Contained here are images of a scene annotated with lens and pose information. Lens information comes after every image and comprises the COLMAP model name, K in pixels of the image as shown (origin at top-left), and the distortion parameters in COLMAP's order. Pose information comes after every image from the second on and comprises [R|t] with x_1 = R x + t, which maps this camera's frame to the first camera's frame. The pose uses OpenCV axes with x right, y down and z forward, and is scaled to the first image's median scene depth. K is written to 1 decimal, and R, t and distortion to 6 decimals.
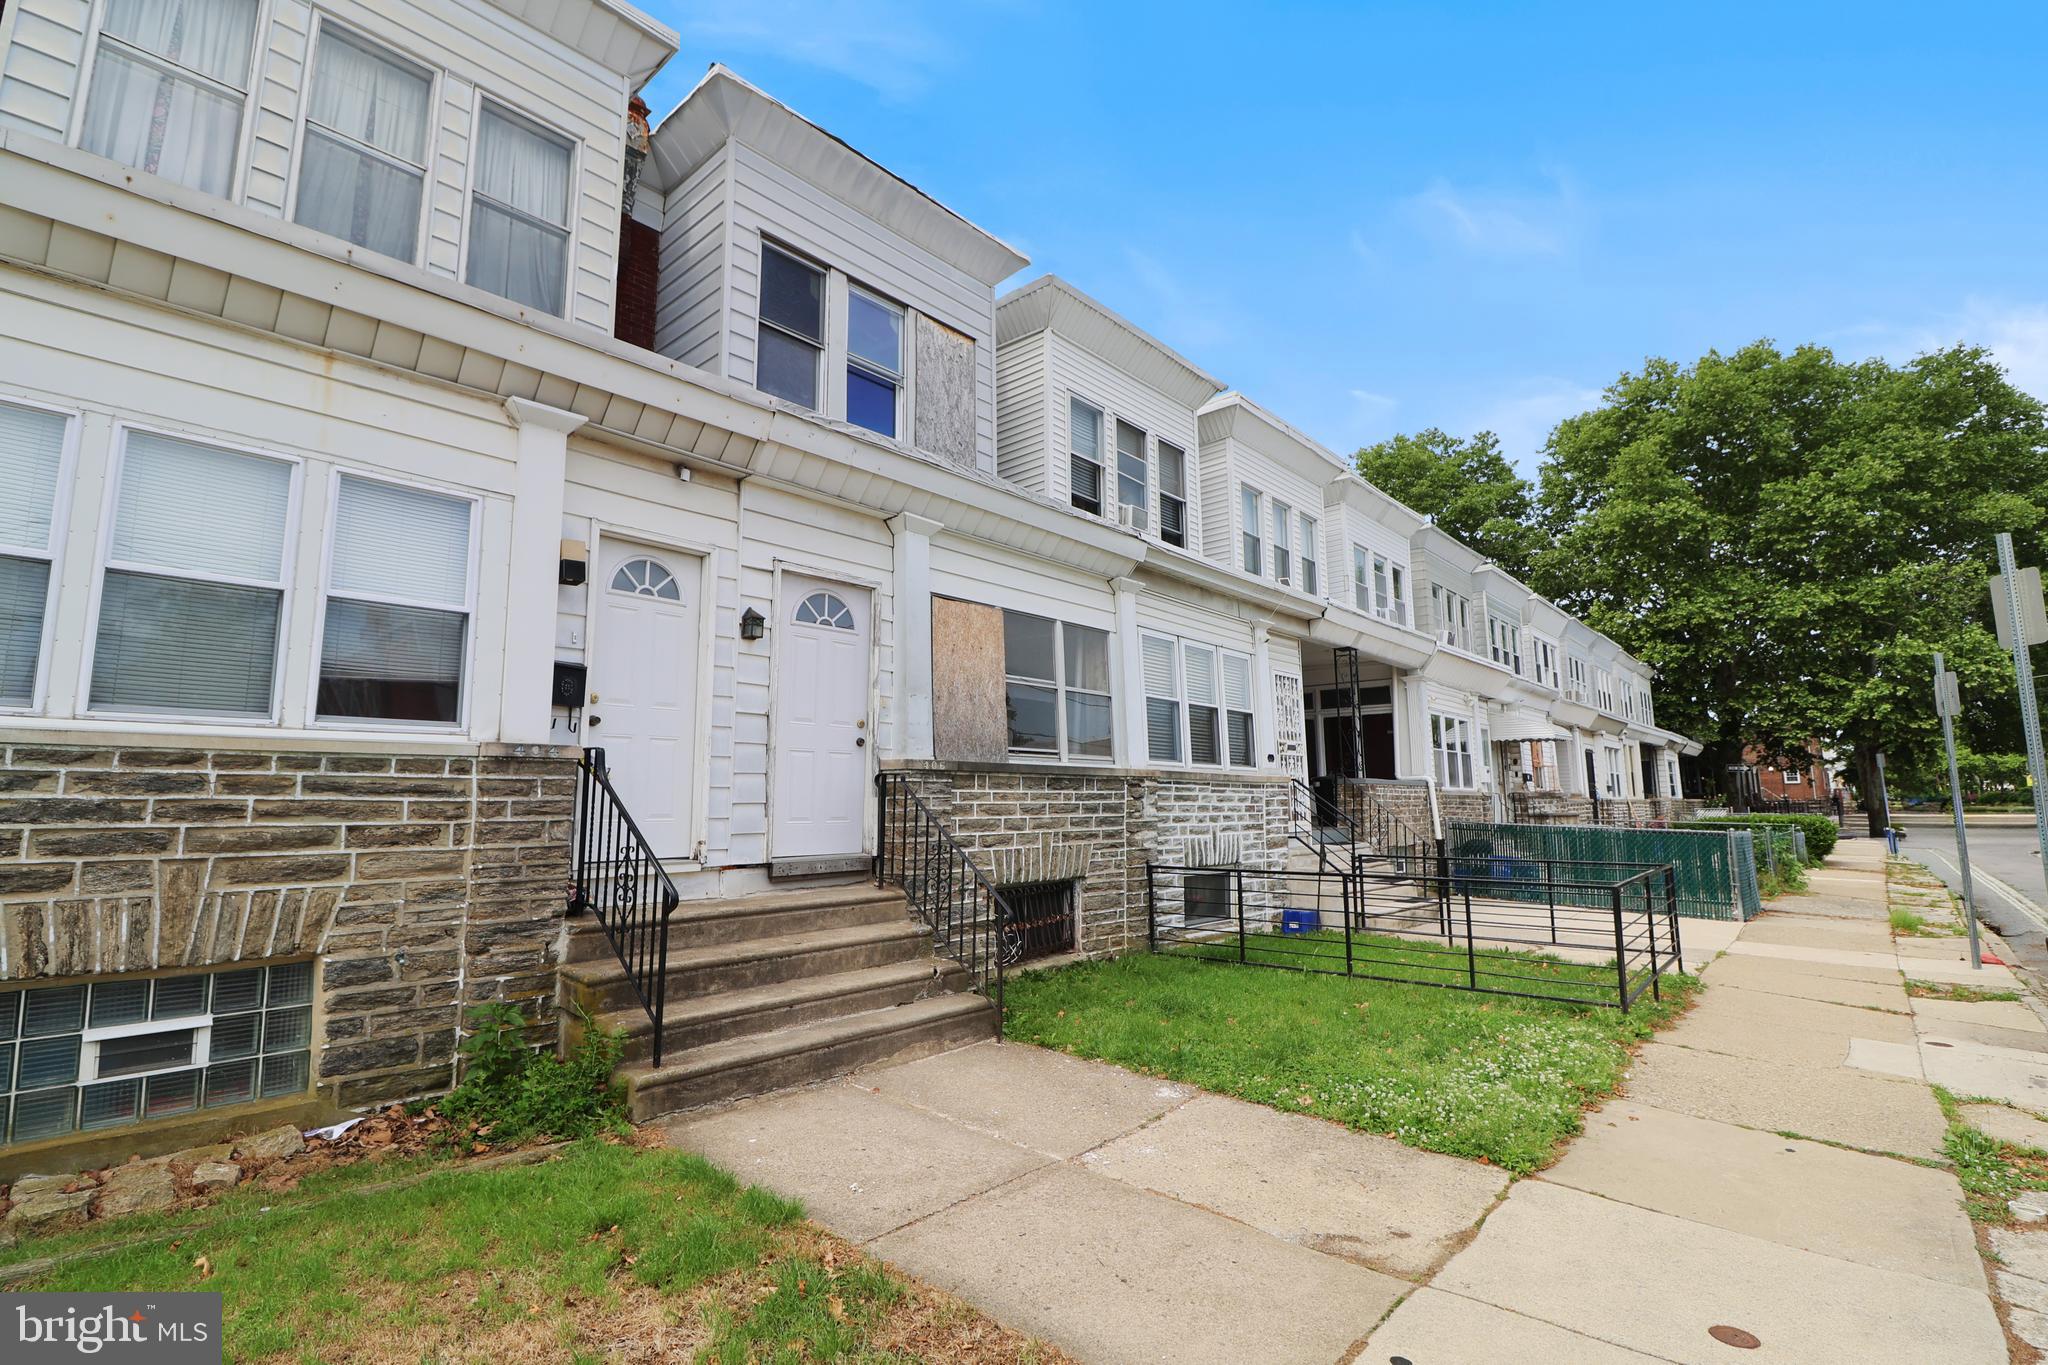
lens RADIAL K [[939.1, 0, 1019.8], [0, 939.1, 675.0], [0, 0, 1]] dist [-0.015554, -0.001325]
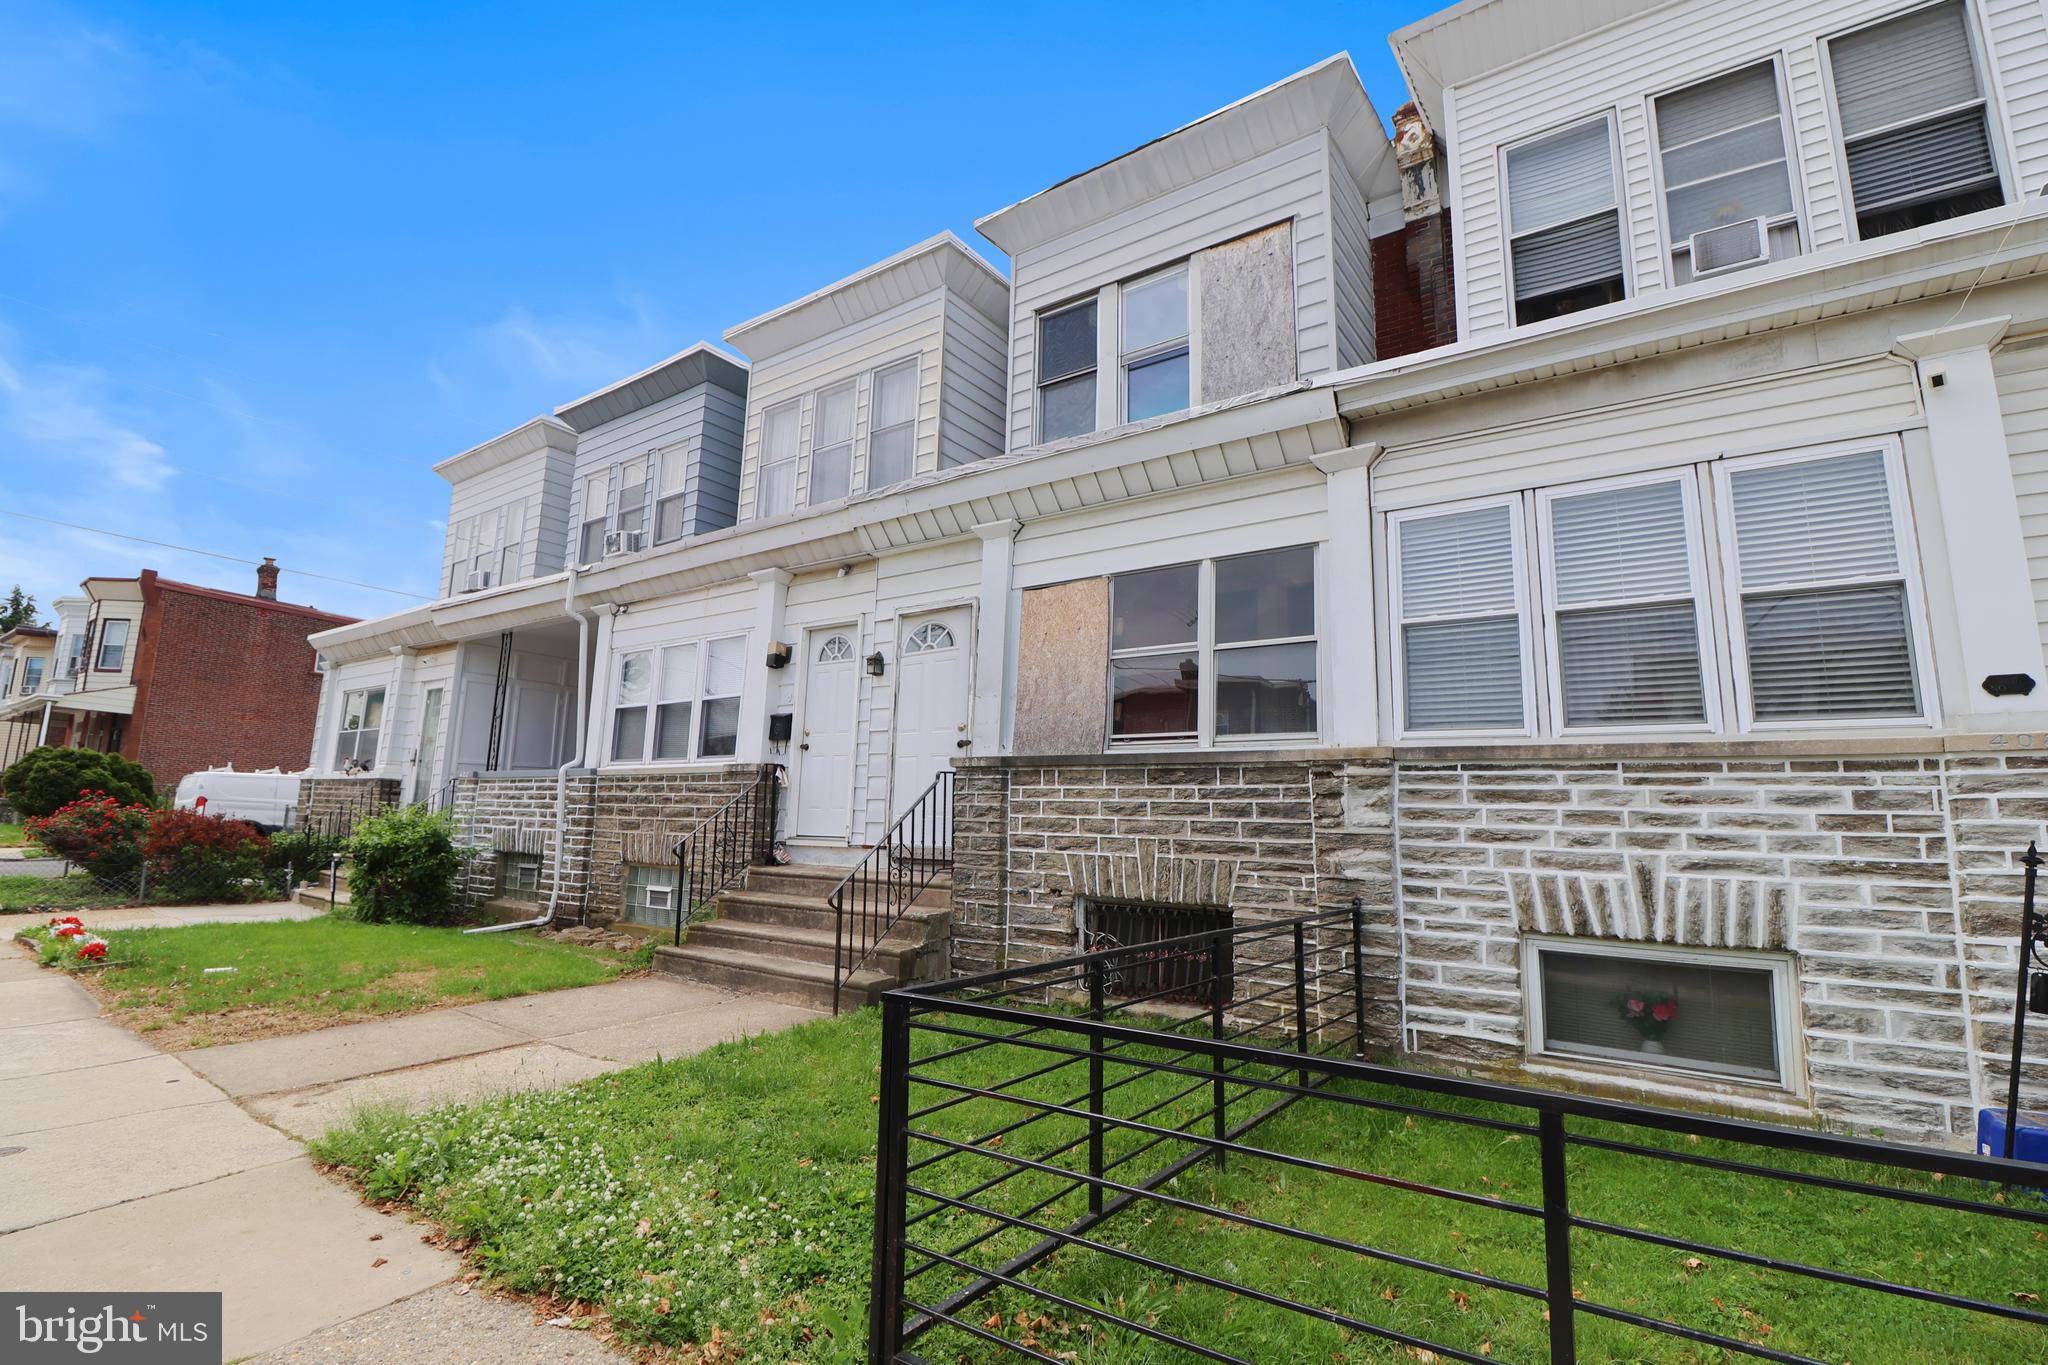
lens RADIAL K [[939.1, 0, 1021.3], [0, 939.1, 668.1], [0, 0, 1]] dist [-0.015554, -0.001325]
pose [[0.105270, -0.153868, -0.982468, 0.767880], [0.110541, 0.983645, -0.142209, 0.120545], [0.988281, -0.093632, 0.120557, 0.772403]]
